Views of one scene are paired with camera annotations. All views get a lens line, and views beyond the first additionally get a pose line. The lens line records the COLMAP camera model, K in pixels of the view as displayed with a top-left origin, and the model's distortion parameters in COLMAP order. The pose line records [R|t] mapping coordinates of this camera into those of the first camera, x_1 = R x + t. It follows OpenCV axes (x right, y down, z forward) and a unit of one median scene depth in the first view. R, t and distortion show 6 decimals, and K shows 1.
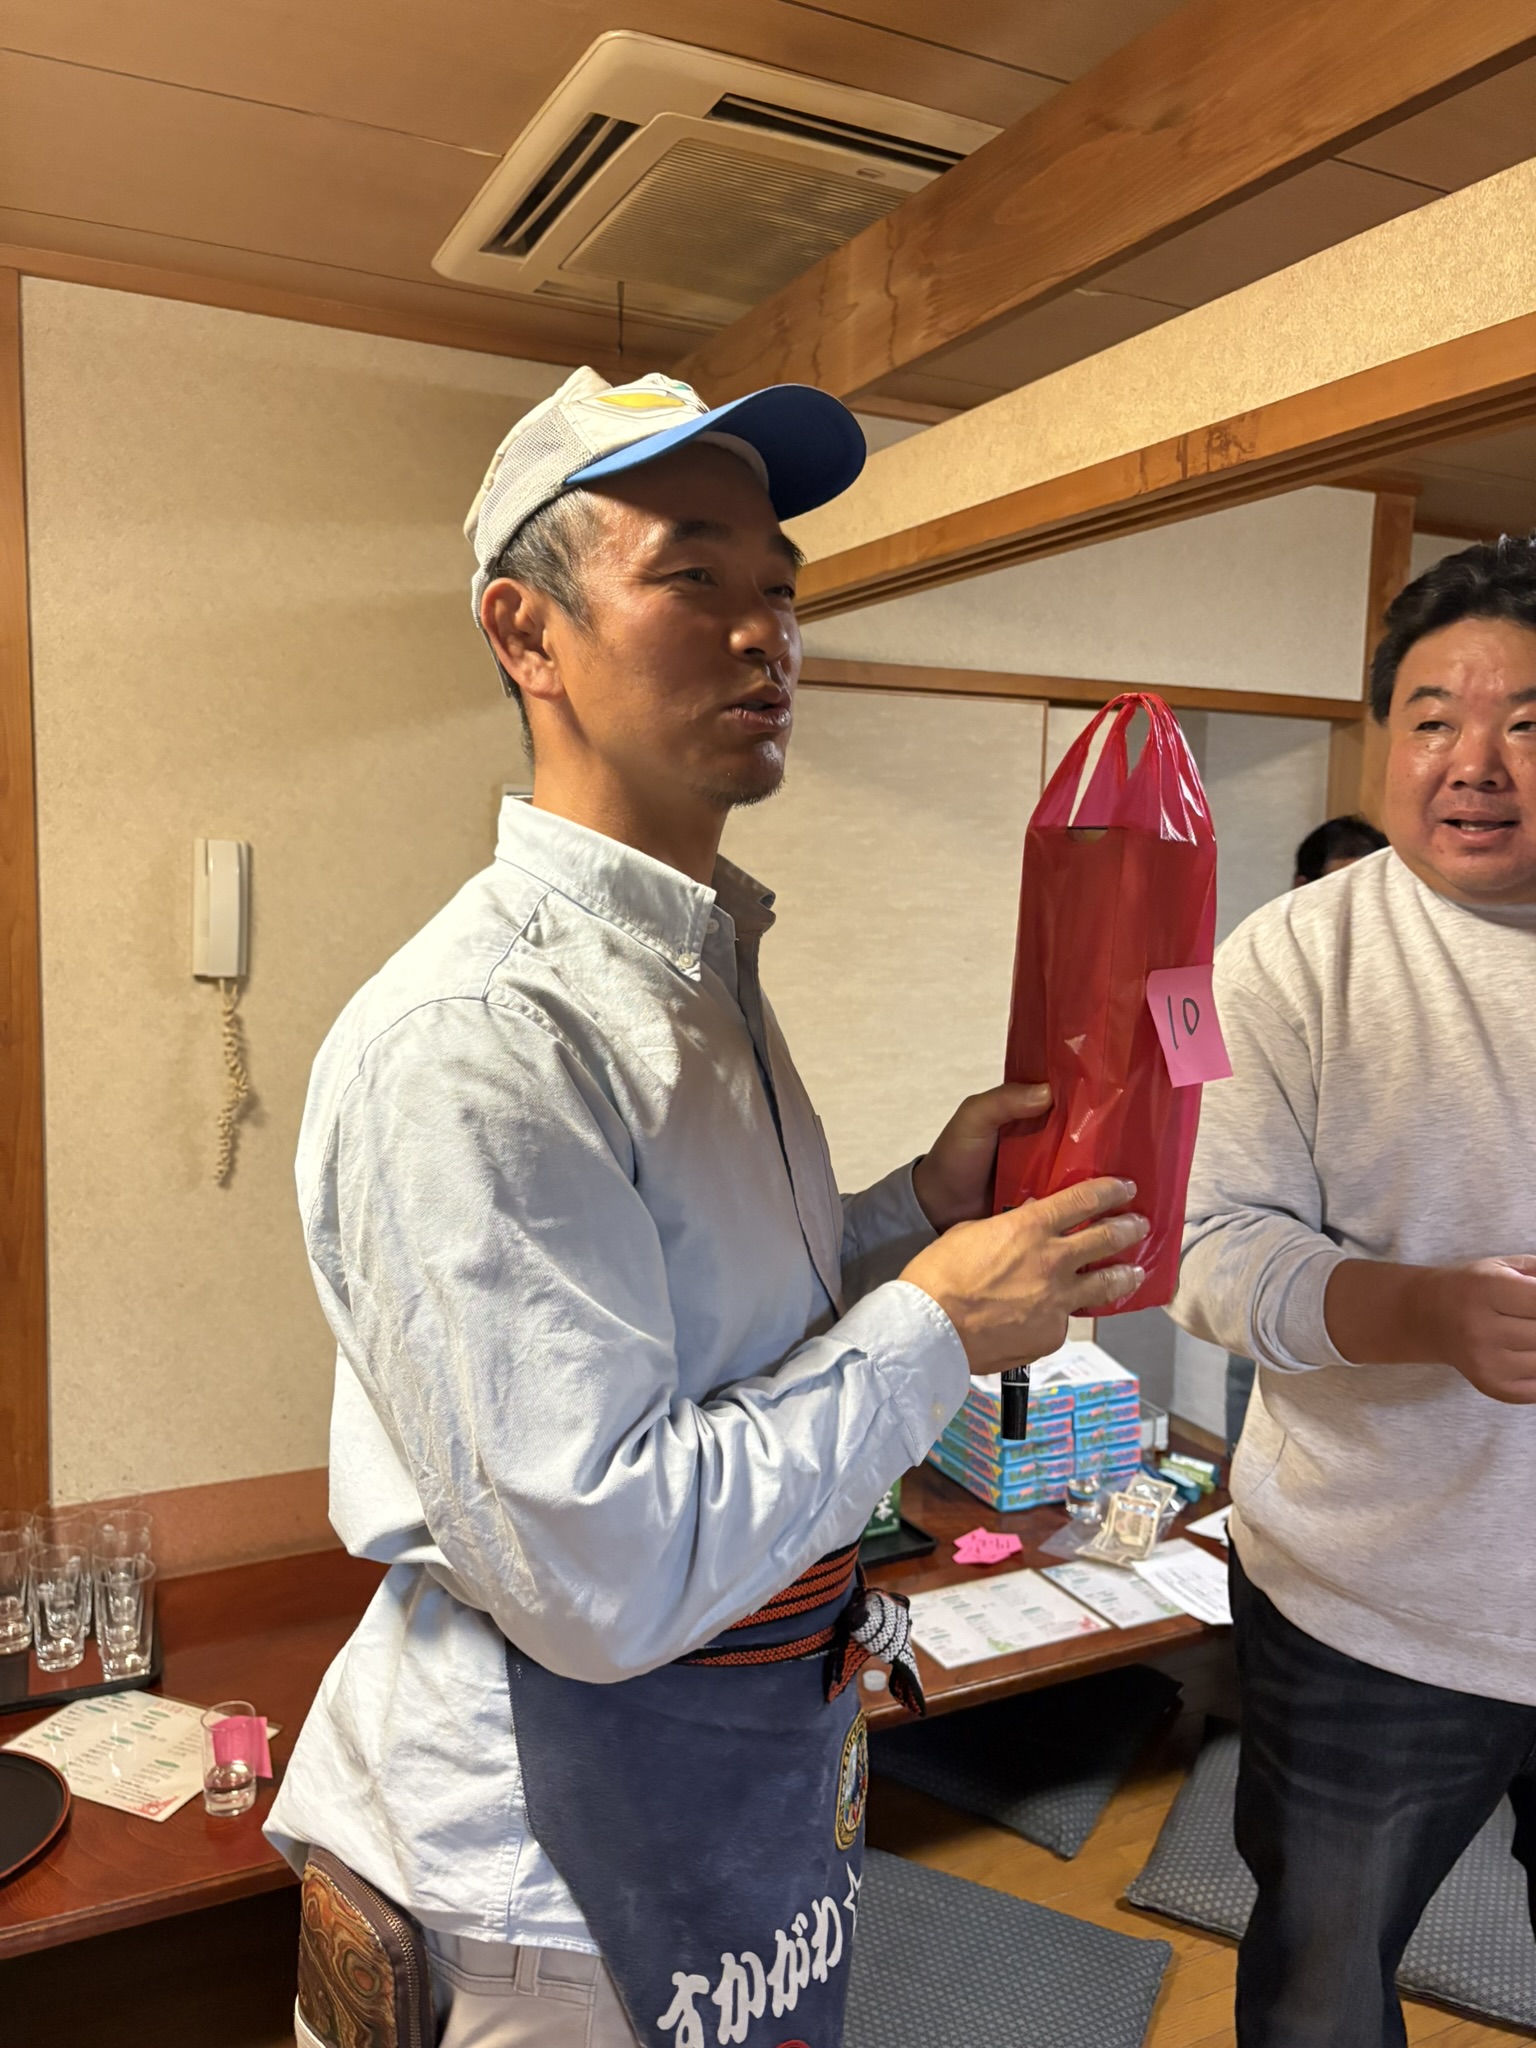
lens RADIAL K [[1574.1, 0, 758.5], [0, 1574.1, 1022.1], [0, 0, 1]] dist [0.013105, 0.005028]
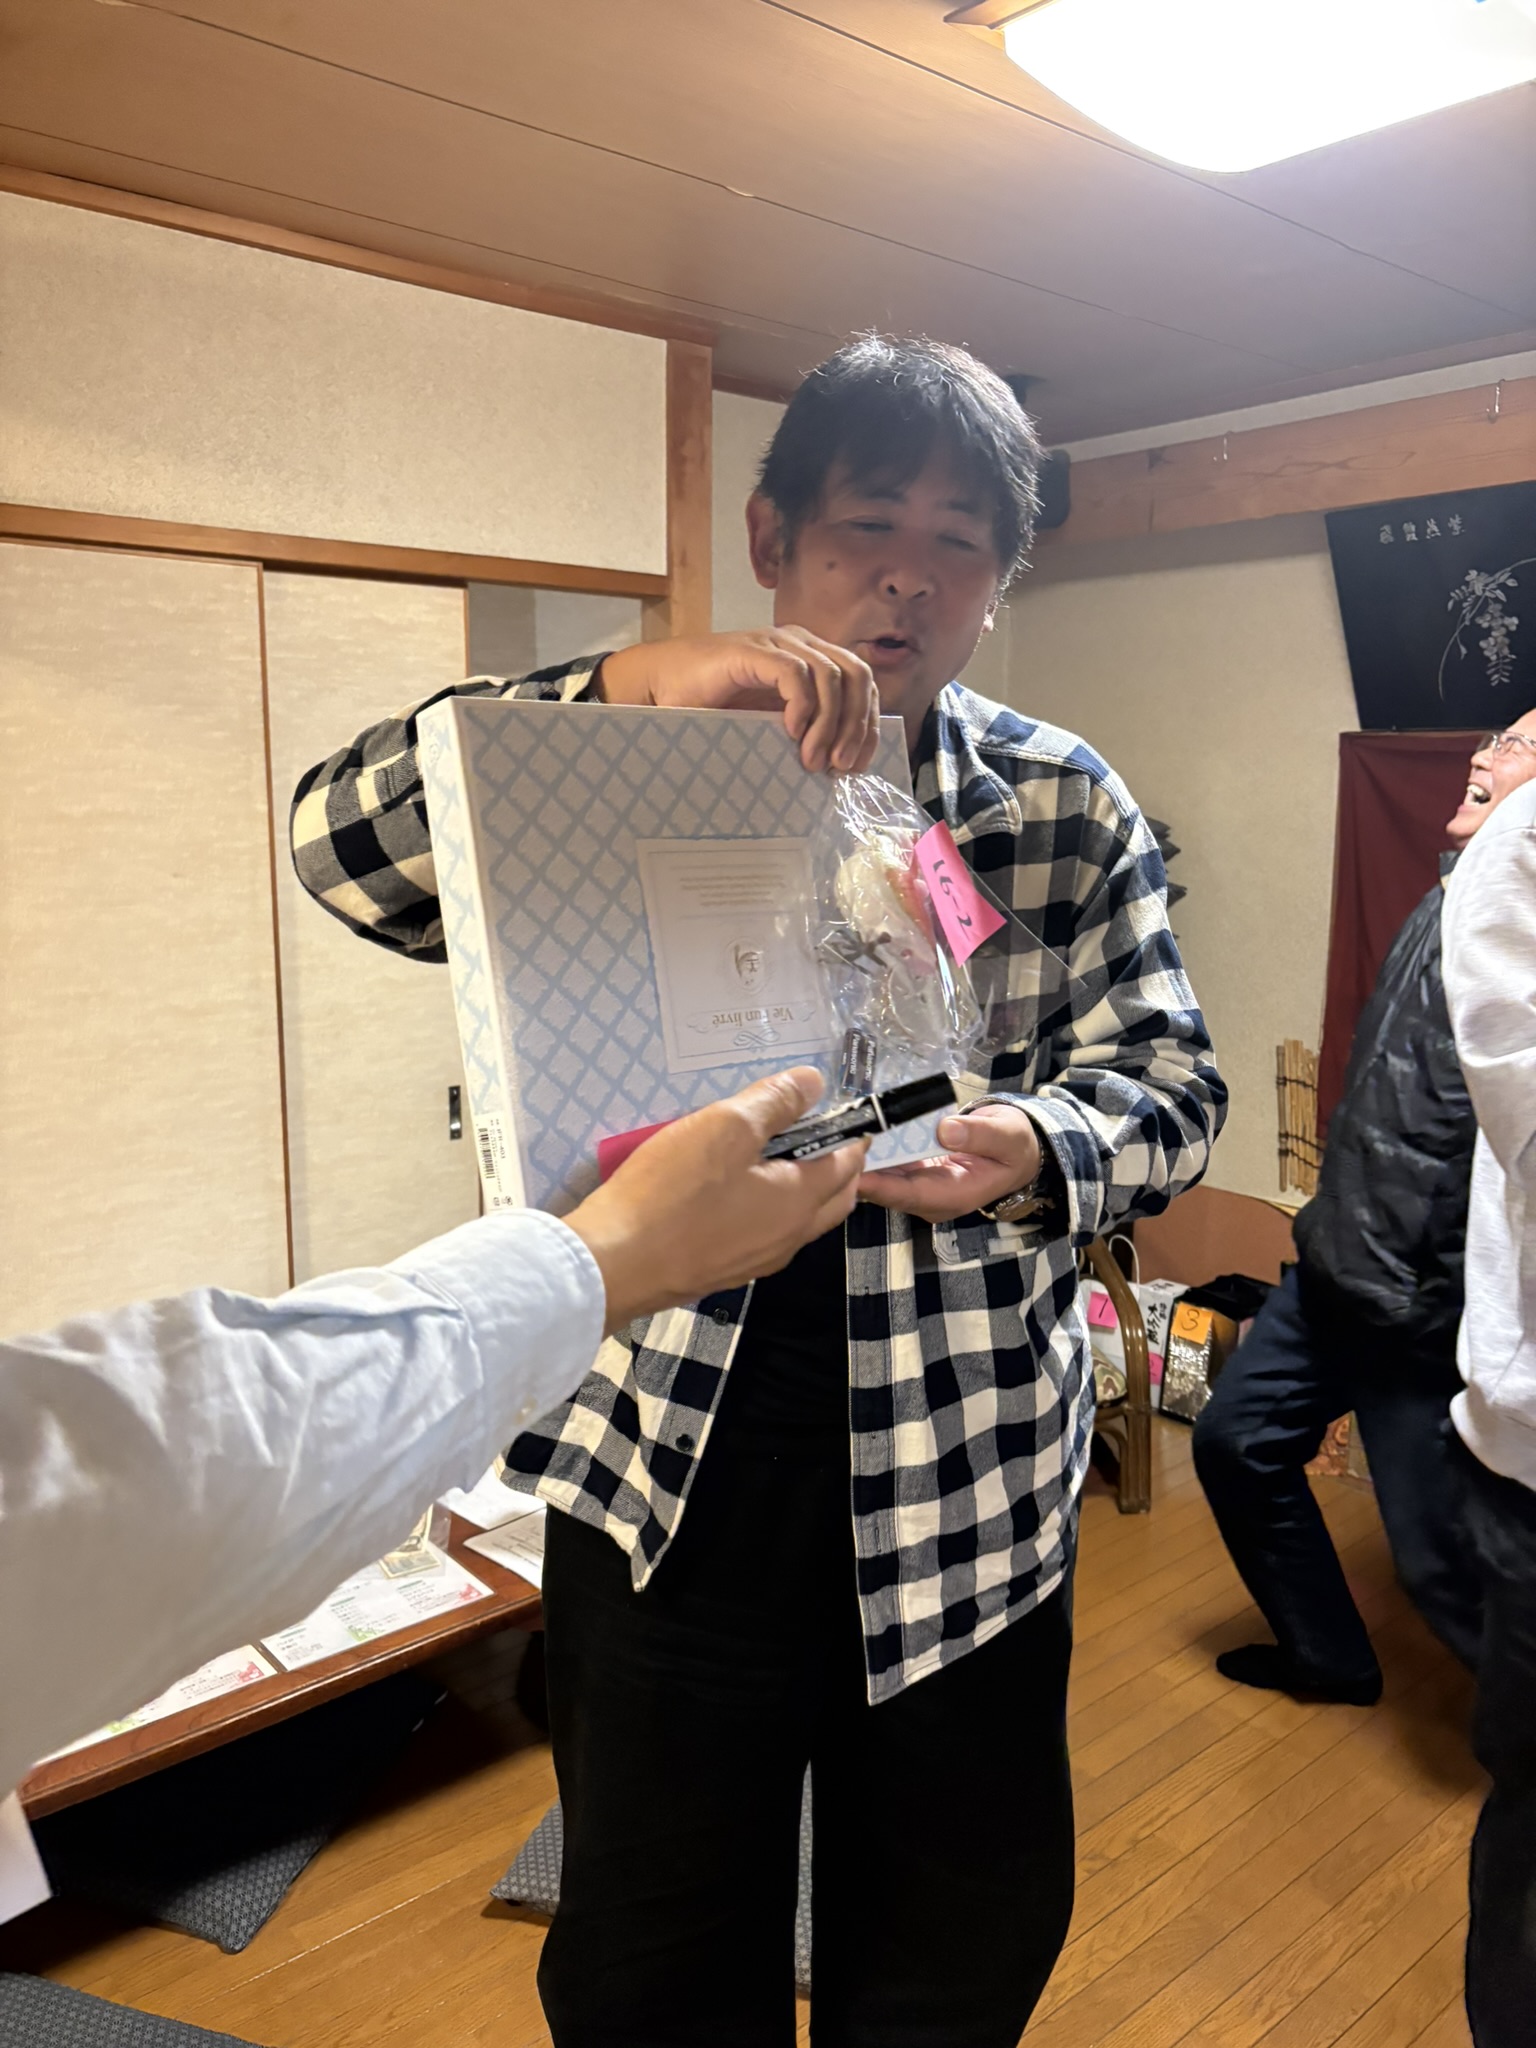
lens RADIAL K [[1589.5, 0, 758.8], [0, 1589.5, 1033.3], [0, 0, 1]] dist [0.012014, 0.007275]
pose [[0.964782, -0.053953, 0.257459, 0.292806], [0.037926, 0.997044, 0.066818, -0.001596], [-0.260303, -0.054700, 0.963976, 0.147561]]
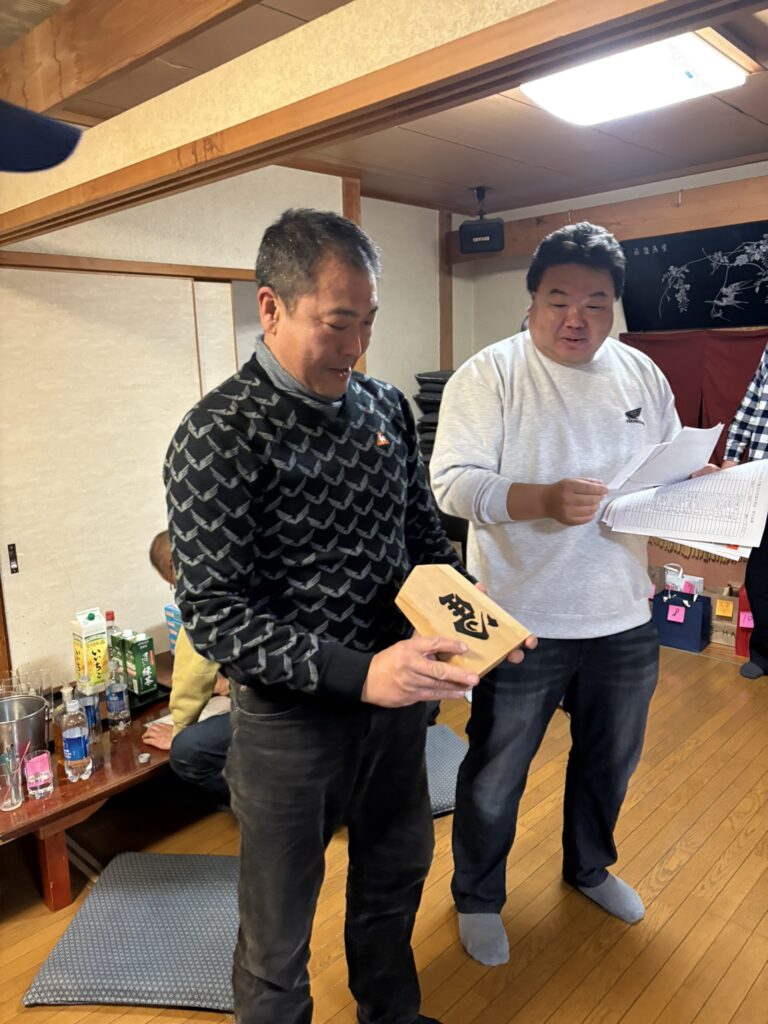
lens RADIAL K [[775.2, 0, 384.0], [0, 775.2, 512.0], [0, 0, 1]] dist [0.025158, -0.036036]
pose [[0.933398, -0.113761, 0.340333, 0.055142], [0.083539, 0.991248, 0.102224, 0.016482], [-0.348983, -0.066984, 0.934732, -0.046629]]
